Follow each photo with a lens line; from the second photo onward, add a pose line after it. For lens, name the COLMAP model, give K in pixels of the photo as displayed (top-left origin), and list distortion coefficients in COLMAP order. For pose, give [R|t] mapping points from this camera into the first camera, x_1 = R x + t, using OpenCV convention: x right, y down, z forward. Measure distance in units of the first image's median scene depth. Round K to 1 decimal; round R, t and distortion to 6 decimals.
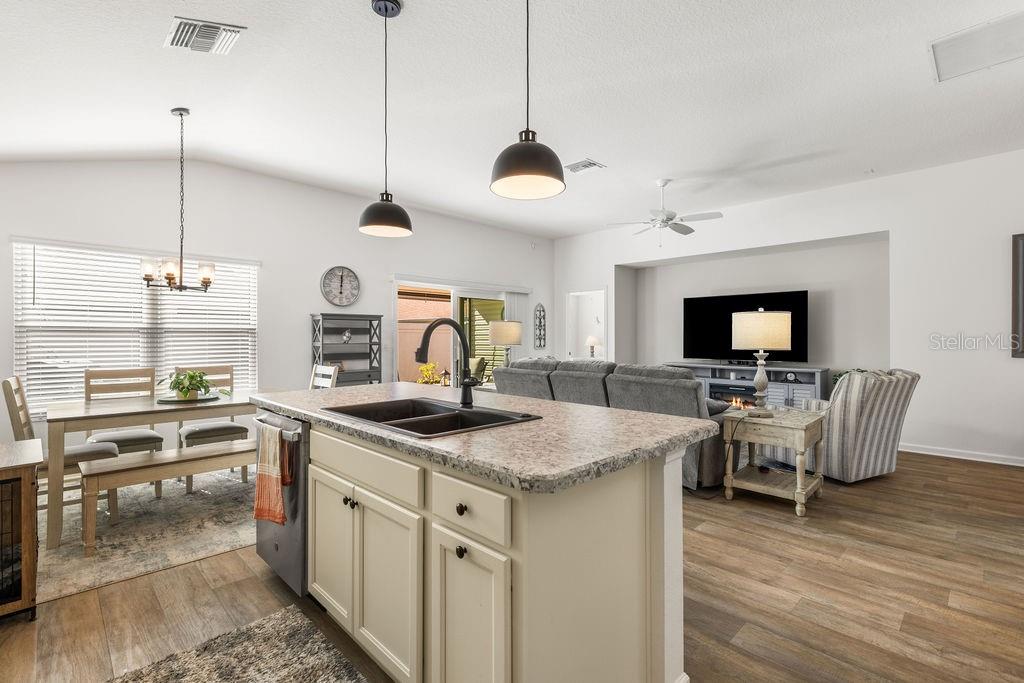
lens RADIAL K [[471.1, 0, 510.8], [0, 471.1, 350.1], [0, 0, 1]] dist [0.000043, -0.000447]
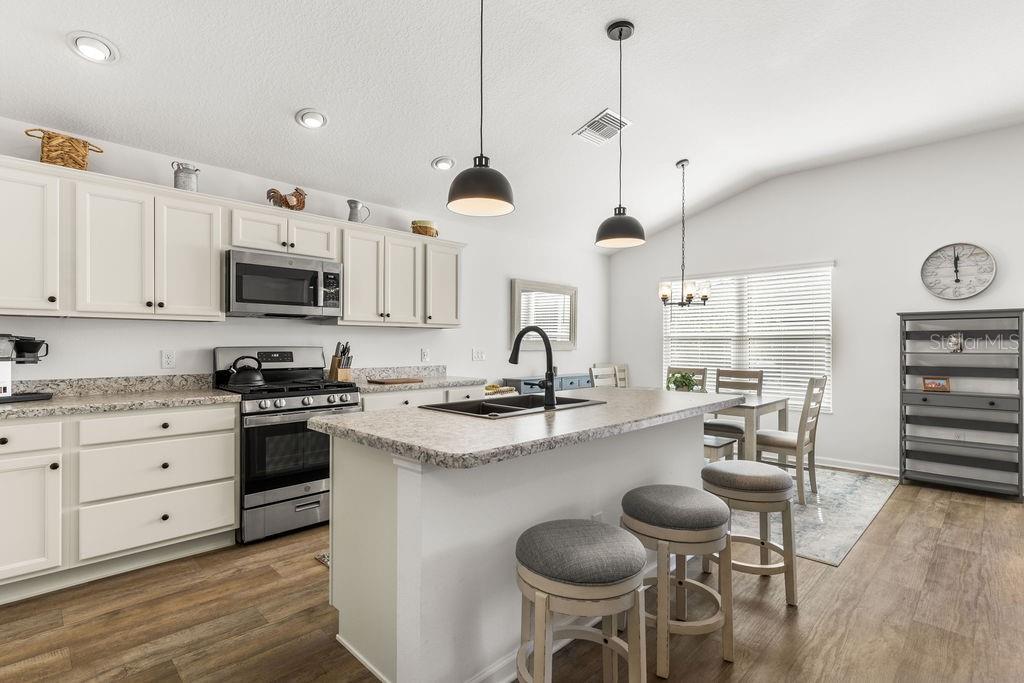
lens RADIAL K [[489.4, 0, 512.0], [0, 489.4, 341.5], [0, 0, 1]] dist [0.000908, -0.000255]
pose [[0.015371, -0.004375, -0.999872, 0.446536], [-0.027357, 0.999614, -0.004794, -0.011590], [0.999508, 0.027427, 0.015246, 0.405601]]
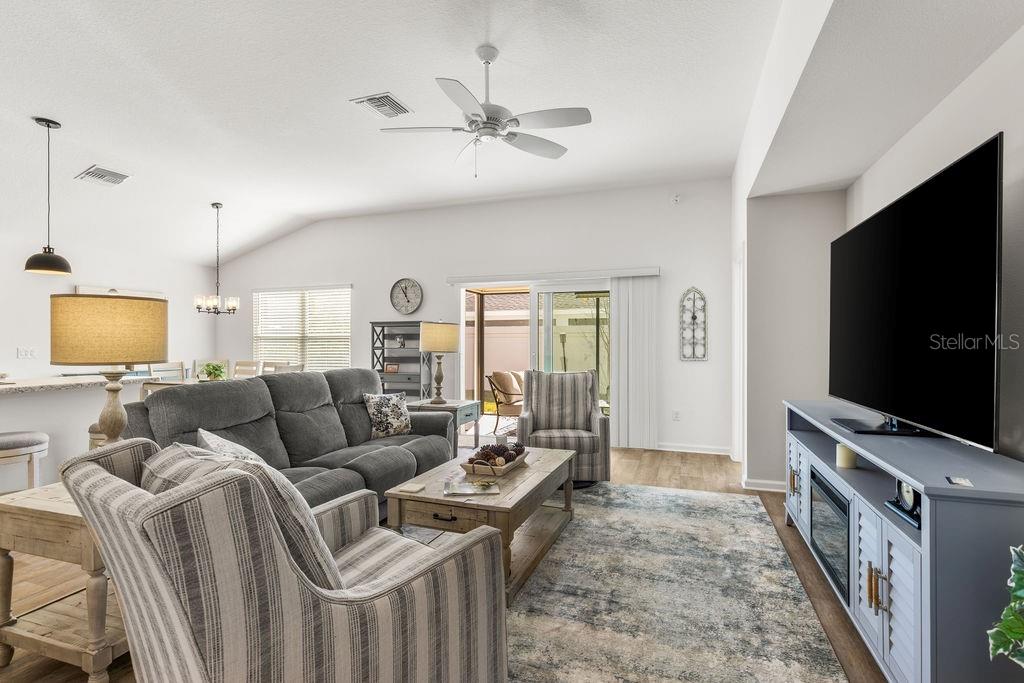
lens RADIAL K [[481.3, 0, 508.3], [0, 481.3, 344.0], [0, 0, 1]] dist [-0.002963, -0.000349]
pose [[0.433376, 0.003097, -0.901208, 0.944919], [-0.022708, 0.999714, -0.007485, -0.024995], [0.900927, 0.023709, 0.433322, 0.902923]]
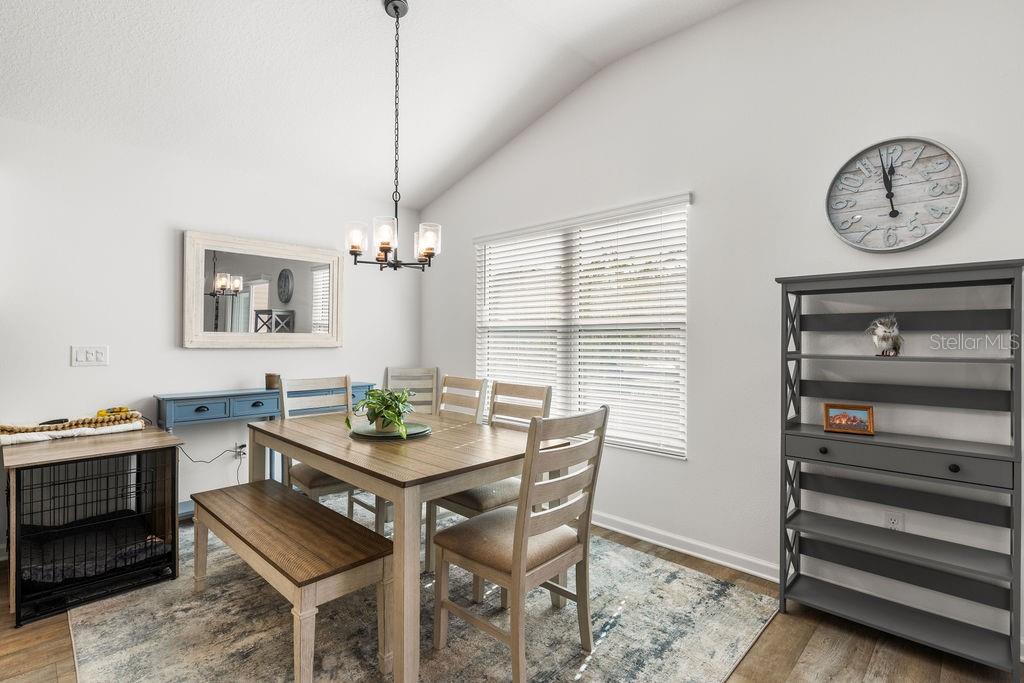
lens RADIAL K [[484.9, 0, 508.8], [0, 484.9, 335.9], [0, 0, 1]] dist [-0.000899, -0.000260]
pose [[0.016664, -0.004069, -0.999853, 0.002125], [-0.030840, 0.999514, -0.004581, -0.023785], [0.999385, 0.030912, 0.016530, 0.876743]]
